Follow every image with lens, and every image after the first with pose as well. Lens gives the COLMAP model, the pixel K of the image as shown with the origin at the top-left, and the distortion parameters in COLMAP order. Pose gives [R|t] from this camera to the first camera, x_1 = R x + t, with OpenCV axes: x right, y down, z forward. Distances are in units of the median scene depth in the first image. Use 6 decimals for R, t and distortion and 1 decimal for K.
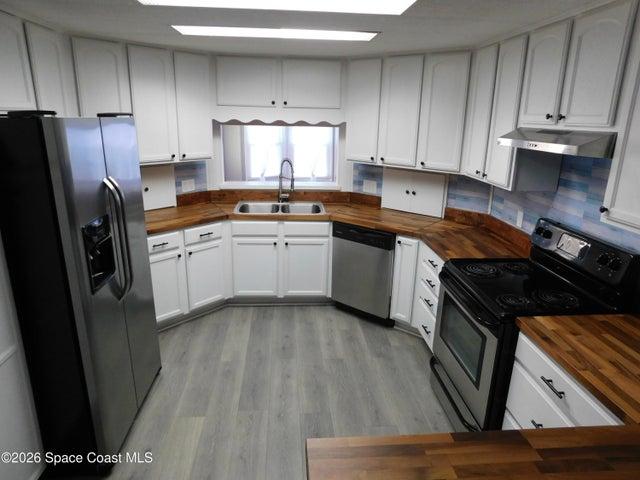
lens RADIAL K [[419.7, 0, 320.0], [0, 419.7, 240.0], [0, 0, 1]] dist [-0.060755, 0.001306]
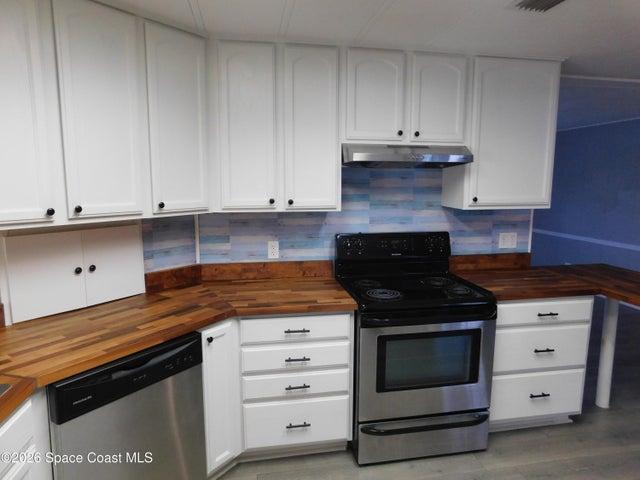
lens RADIAL K [[419.7, 0, 320.0], [0, 419.7, 240.0], [0, 0, 1]] dist [-0.060755, 0.001306]
pose [[-0.100638, -0.160384, 0.981911, -0.327831], [0.278582, 0.942901, 0.182564, -0.167108], [-0.955125, 0.291915, -0.050212, 0.762461]]
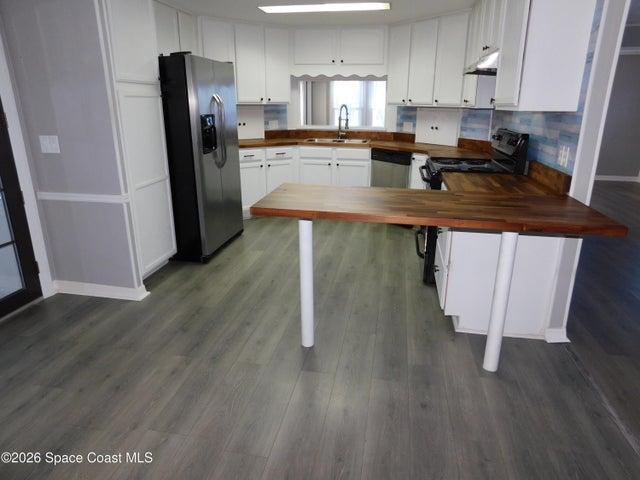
lens RADIAL K [[419.7, 0, 320.0], [0, 419.7, 240.0], [0, 0, 1]] dist [-0.060755, 0.001306]
pose [[0.966747, 0.065634, -0.247170, 0.223584], [-0.058739, 0.997653, 0.035178, 0.214932], [0.248899, -0.019490, 0.968333, -0.350265]]
